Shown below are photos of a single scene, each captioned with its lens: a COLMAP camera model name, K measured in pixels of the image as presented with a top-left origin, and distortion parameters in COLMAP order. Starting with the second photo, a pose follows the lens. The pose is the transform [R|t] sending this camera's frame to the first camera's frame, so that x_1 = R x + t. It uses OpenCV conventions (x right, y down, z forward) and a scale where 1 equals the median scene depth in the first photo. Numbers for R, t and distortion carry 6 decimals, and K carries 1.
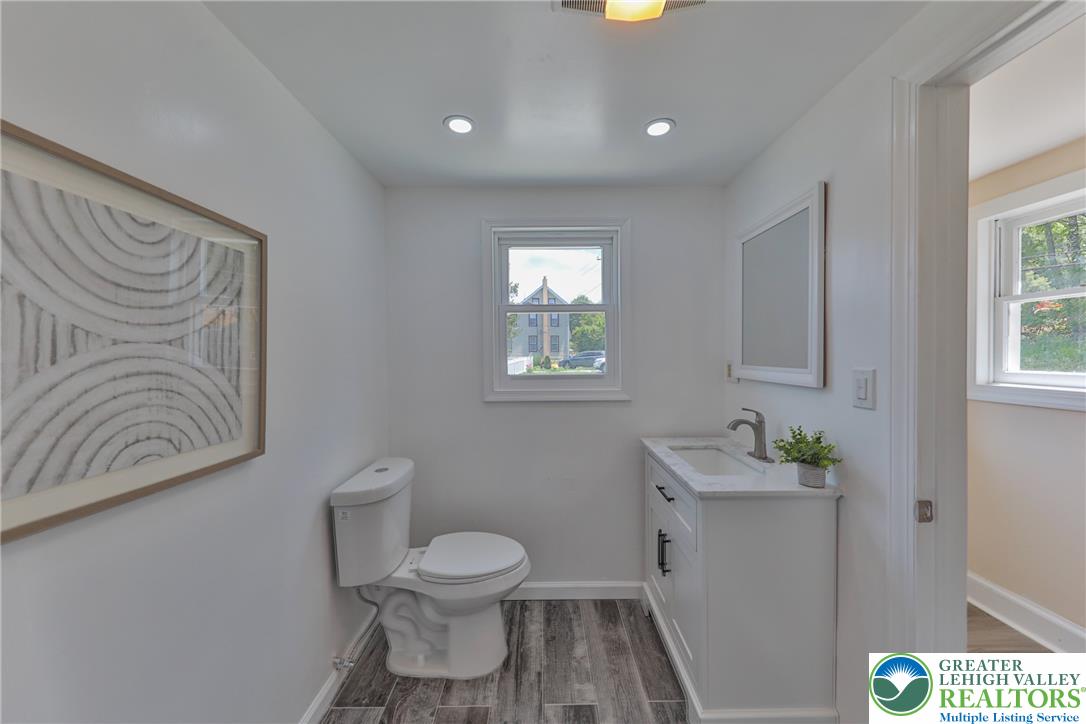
lens RADIAL K [[368.6, 0, 552.7], [0, 368.6, 355.4], [0, 0, 1]] dist [-0.000486, -0.000139]
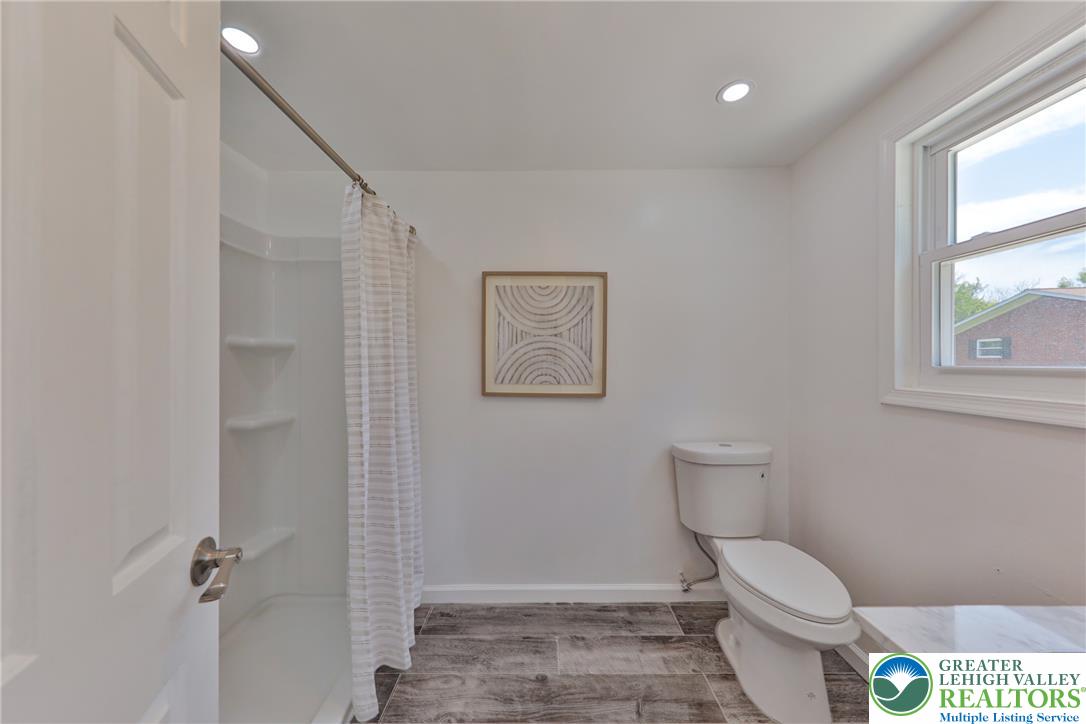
lens RADIAL K [[368.6, 0, 552.7], [0, 368.6, 355.4], [0, 0, 1]] dist [-0.000486, -0.000139]
pose [[-0.002199, -0.013663, -0.999904, 1.068630], [-0.002017, 0.999905, -0.013659, 0.102726], [0.999996, 0.001987, -0.002227, 0.830021]]
